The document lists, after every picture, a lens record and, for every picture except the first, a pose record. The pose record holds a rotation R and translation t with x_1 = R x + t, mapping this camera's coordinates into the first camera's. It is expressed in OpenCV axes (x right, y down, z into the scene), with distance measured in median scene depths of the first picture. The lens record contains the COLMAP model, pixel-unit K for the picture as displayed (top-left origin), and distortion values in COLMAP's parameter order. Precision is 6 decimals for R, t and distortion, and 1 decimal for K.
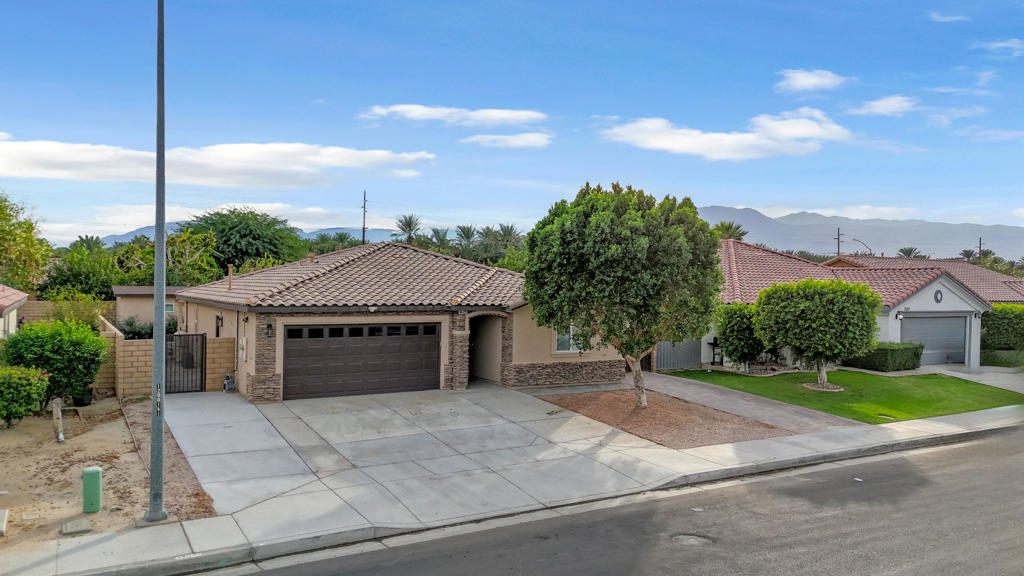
lens RADIAL K [[750.4, 0, 513.7], [0, 750.4, 285.7], [0, 0, 1]] dist [0.080753, -0.079134]
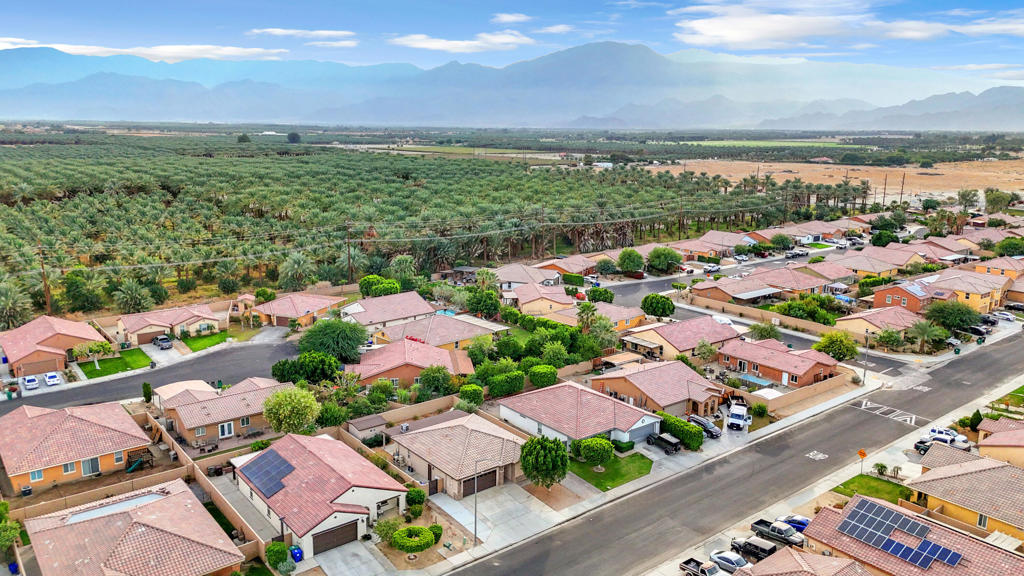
lens RADIAL K [[750.4, 0, 513.7], [0, 750.4, 285.7], [0, 0, 1]] dist [0.080753, -0.079134]
pose [[0.989528, -0.028802, 0.141438, -0.577426], [-0.001571, 0.977682, 0.210086, -1.827641], [-0.144332, -0.208109, 0.967398, -2.741366]]
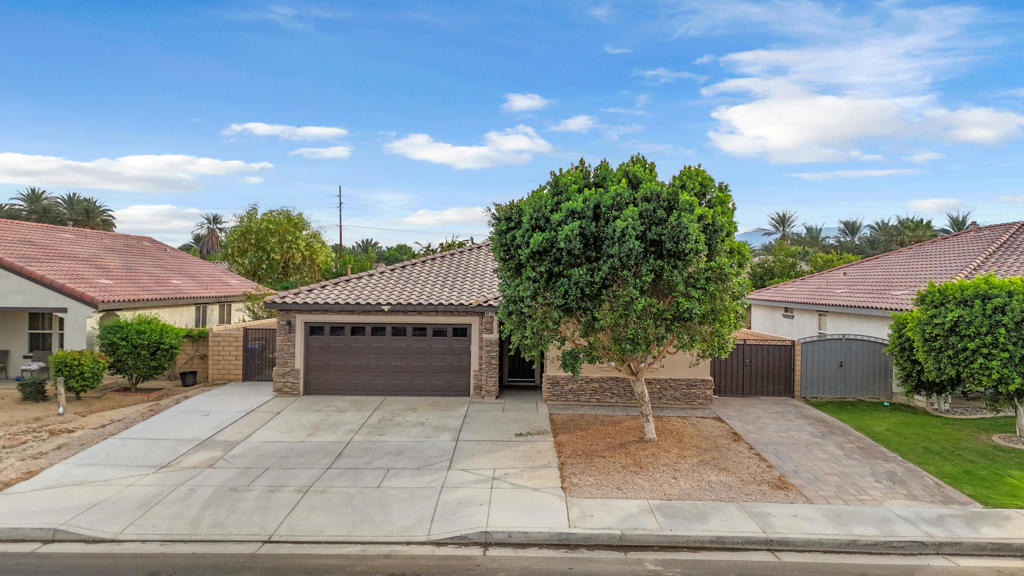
lens RADIAL K [[750.4, 0, 513.7], [0, 750.4, 285.7], [0, 0, 1]] dist [0.080753, -0.079134]
pose [[0.851302, 0.001026, -0.524675, 0.482204], [-0.003274, 0.999989, -0.003355, 0.004977], [0.524666, 0.004574, 0.851296, 0.273334]]
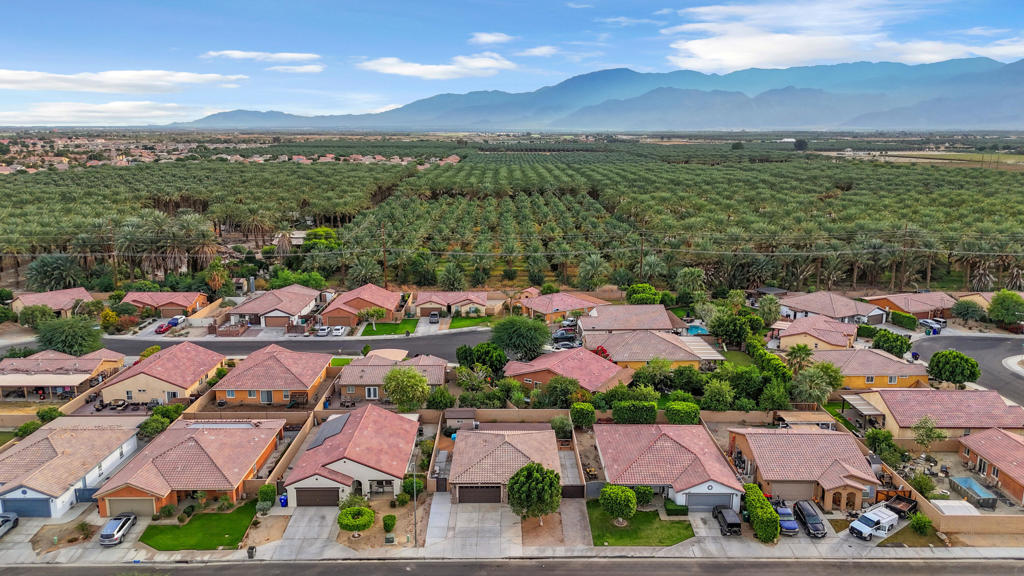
lens RADIAL K [[750.4, 0, 513.7], [0, 750.4, 285.7], [0, 0, 1]] dist [0.080753, -0.079134]
pose [[0.865531, 0.095216, -0.491722, 1.853832], [0.005953, 0.979739, 0.200192, -1.821662], [0.500821, -0.176200, 0.847427, -2.108304]]
